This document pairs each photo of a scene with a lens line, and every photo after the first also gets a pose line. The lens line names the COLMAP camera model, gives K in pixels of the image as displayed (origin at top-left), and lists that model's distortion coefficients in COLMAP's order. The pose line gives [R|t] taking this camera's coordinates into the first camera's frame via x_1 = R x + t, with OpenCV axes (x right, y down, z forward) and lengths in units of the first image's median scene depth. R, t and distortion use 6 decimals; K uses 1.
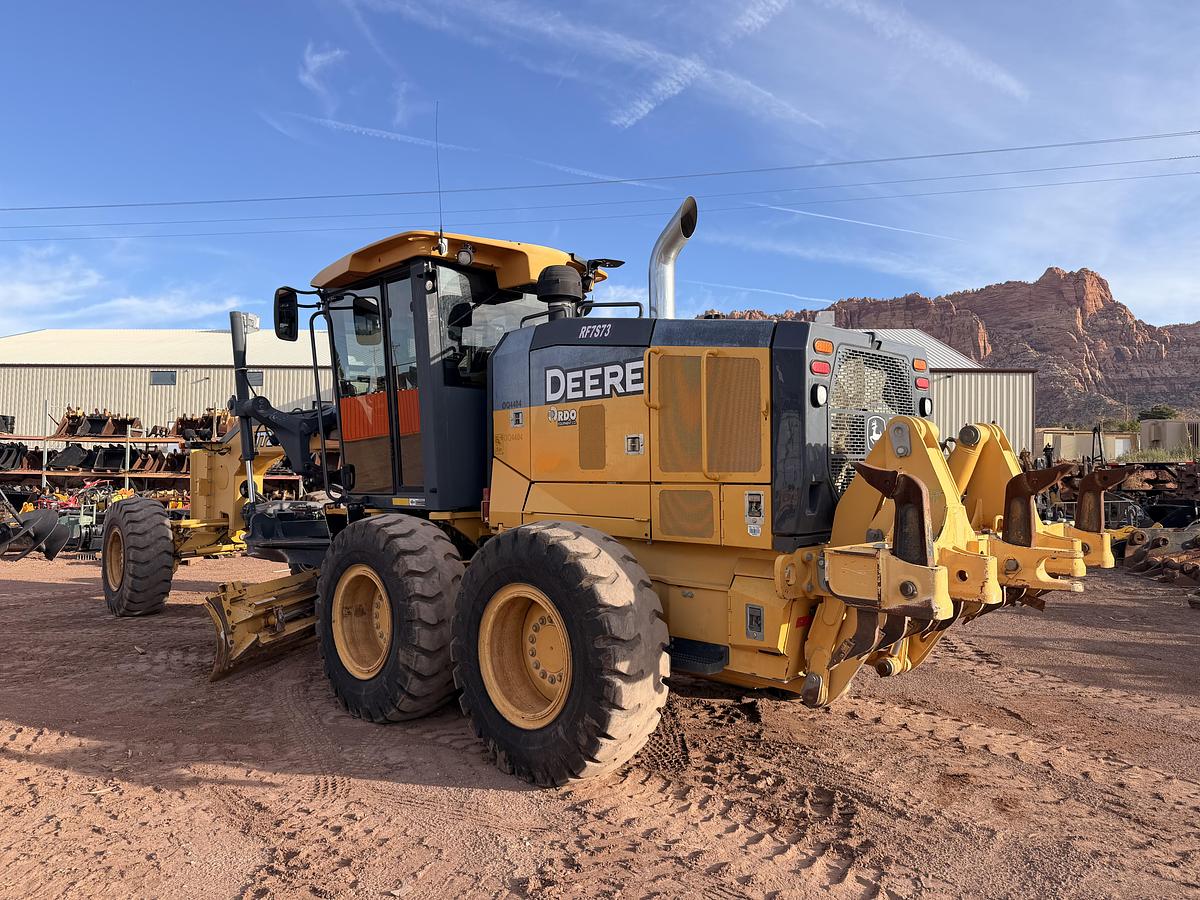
lens RADIAL K [[831.2, 0, 596.7], [0, 831.2, 447.6], [0, 0, 1]] dist [0.070303, -0.000875]
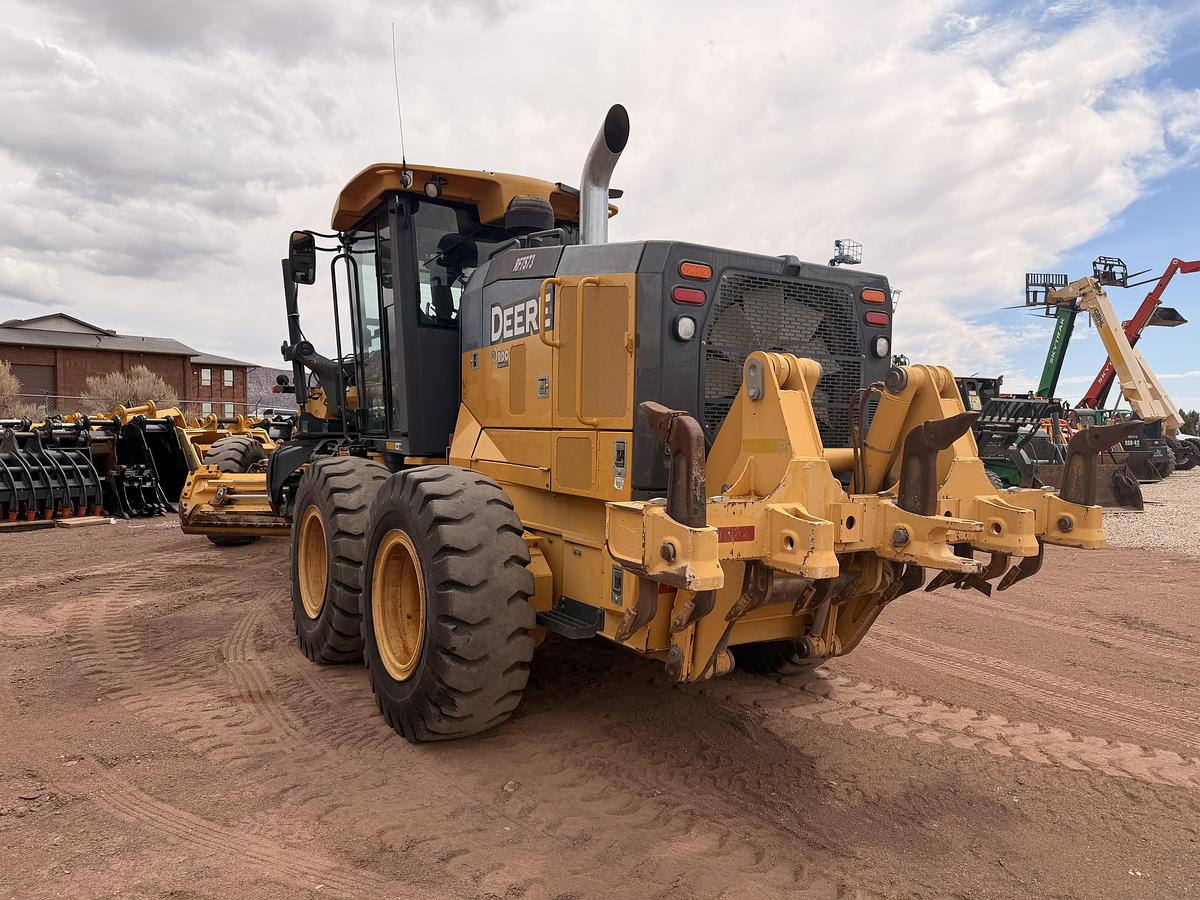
lens RADIAL K [[844.7, 0, 608.2], [0, 844.7, 441.0], [0, 0, 1]] dist [0.055618, -0.065997]
pose [[0.975847, 0.029458, -0.216459, 0.307438], [-0.020601, 0.998860, 0.043061, 0.013987], [0.217481, -0.037562, 0.975342, 0.105778]]
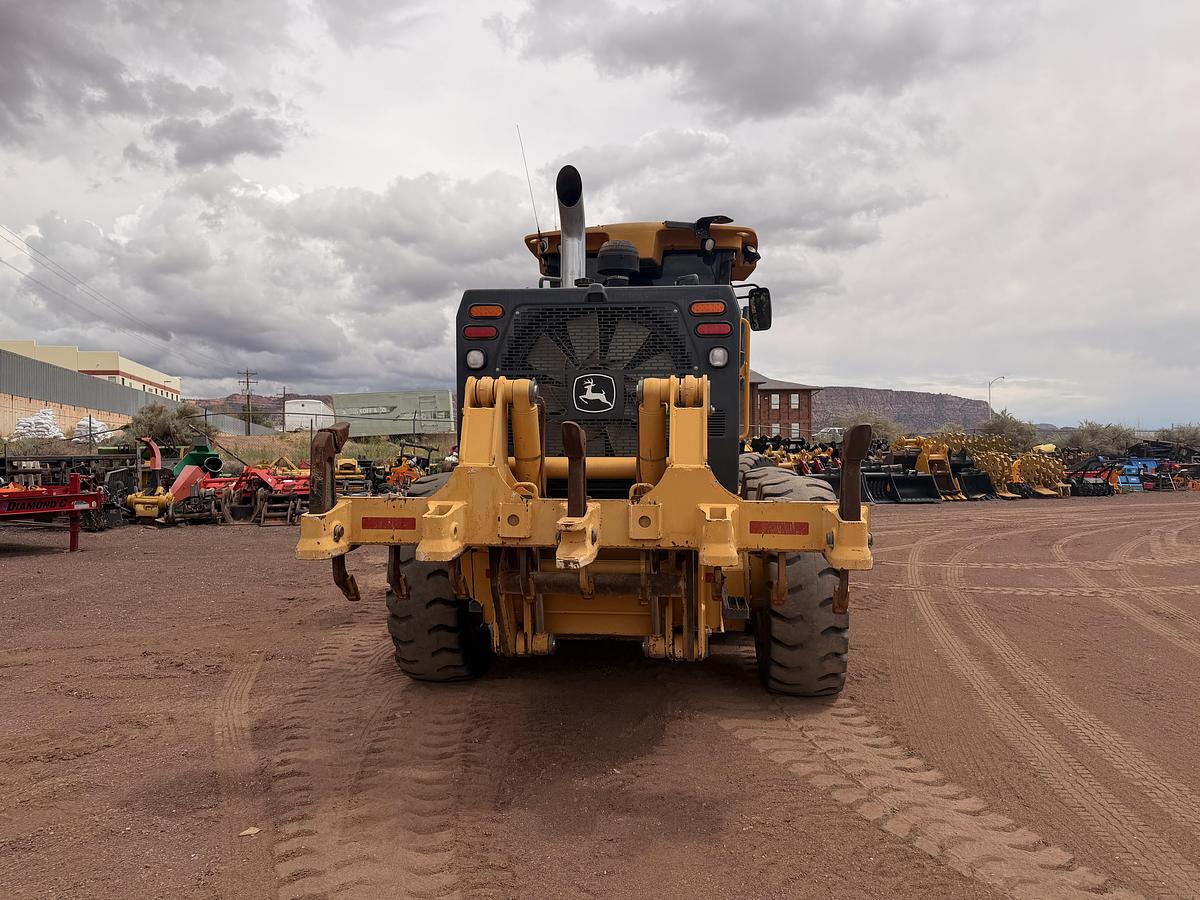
lens RADIAL K [[839.8, 0, 598.8], [0, 839.8, 428.4], [0, 0, 1]] dist [0.050500, -0.055209]
pose [[0.619443, -0.003317, -0.785035, 0.967581], [0.015939, 0.999838, 0.008352, 0.014378], [0.784880, -0.017687, 0.619395, 0.374355]]
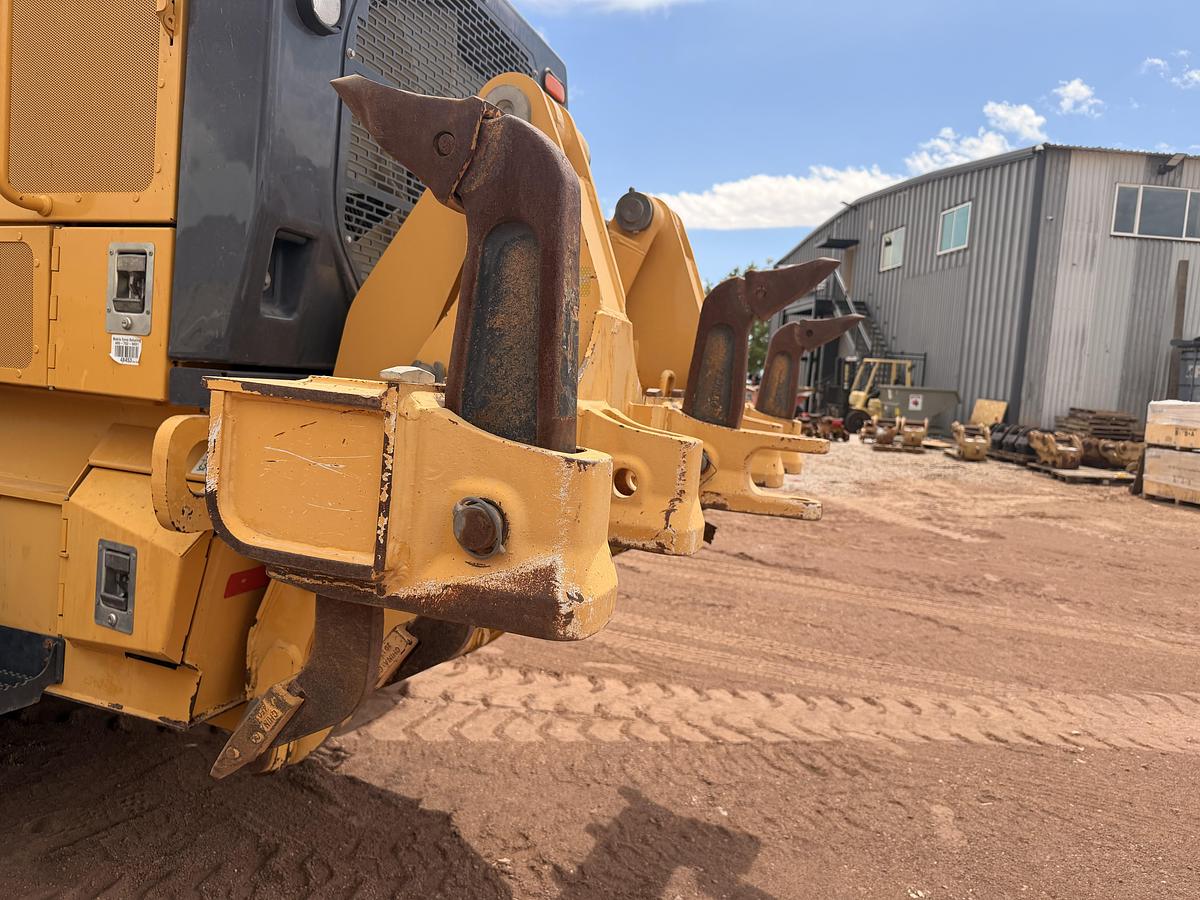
lens RADIAL K [[844.7, 0, 608.2], [0, 844.7, 441.0], [0, 0, 1]] dist [0.055618, -0.065997]
pose [[0.893161, 0.051471, 0.446782, 0.177176], [-0.101441, 0.990885, 0.088635, 0.070031], [-0.438148, -0.124487, 0.890241, 0.463849]]
